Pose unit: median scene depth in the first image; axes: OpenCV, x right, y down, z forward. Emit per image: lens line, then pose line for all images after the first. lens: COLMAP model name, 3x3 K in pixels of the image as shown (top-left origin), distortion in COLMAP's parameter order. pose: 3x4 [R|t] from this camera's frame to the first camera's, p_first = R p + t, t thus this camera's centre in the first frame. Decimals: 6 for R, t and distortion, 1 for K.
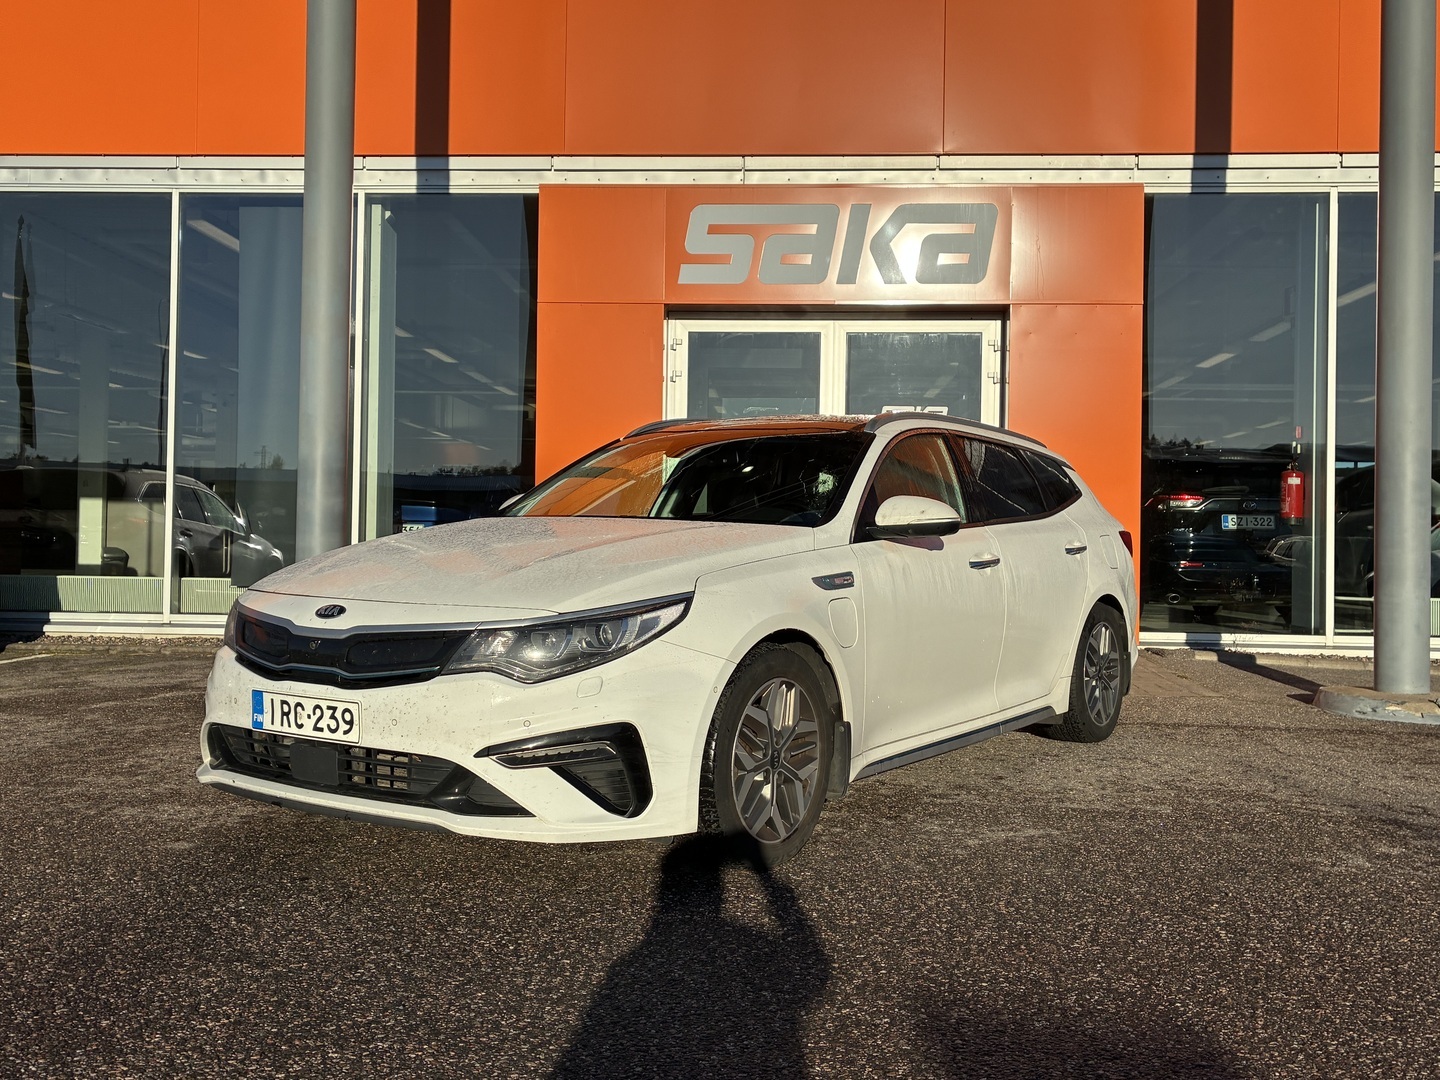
lens RADIAL K [[1409.8, 0, 717.0], [0, 1409.8, 544.4], [0, 0, 1]] dist [0.041846, 0.000000]
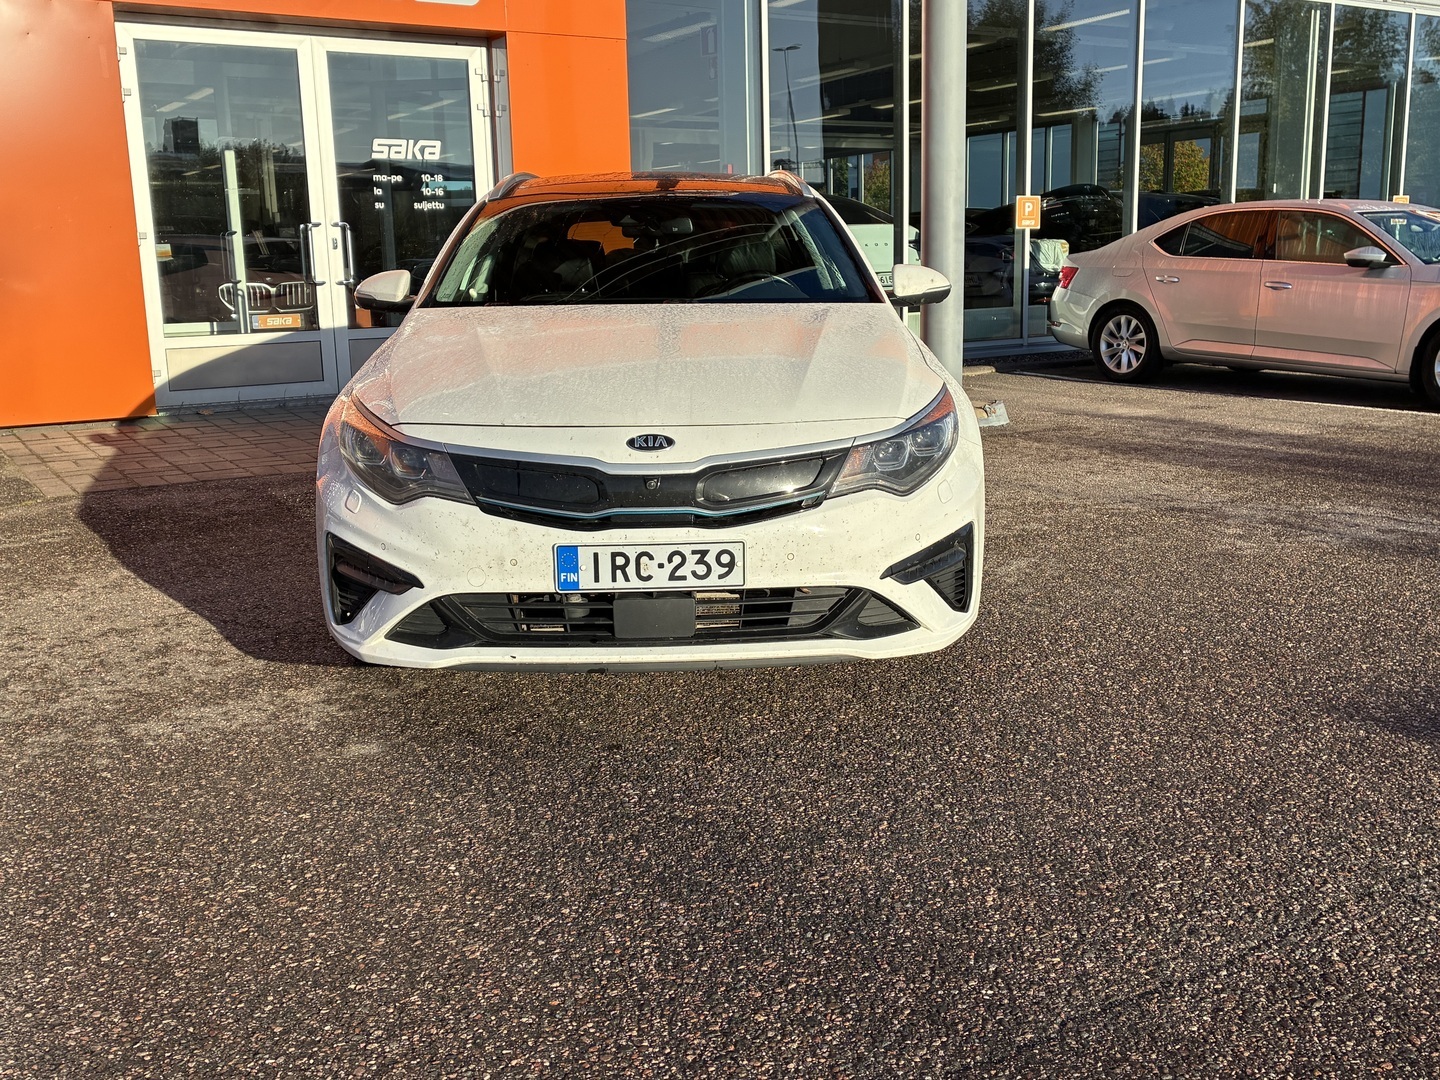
lens RADIAL K [[1409.8, 0, 718.3], [0, 1409.8, 531.2], [0, 0, 1]] dist [0.041846, 0.000000]
pose [[0.798372, -0.148049, 0.583681, -0.760550], [0.035348, 0.979156, 0.200010, -0.069632], [-0.601126, -0.139050, 0.786964, 0.307901]]
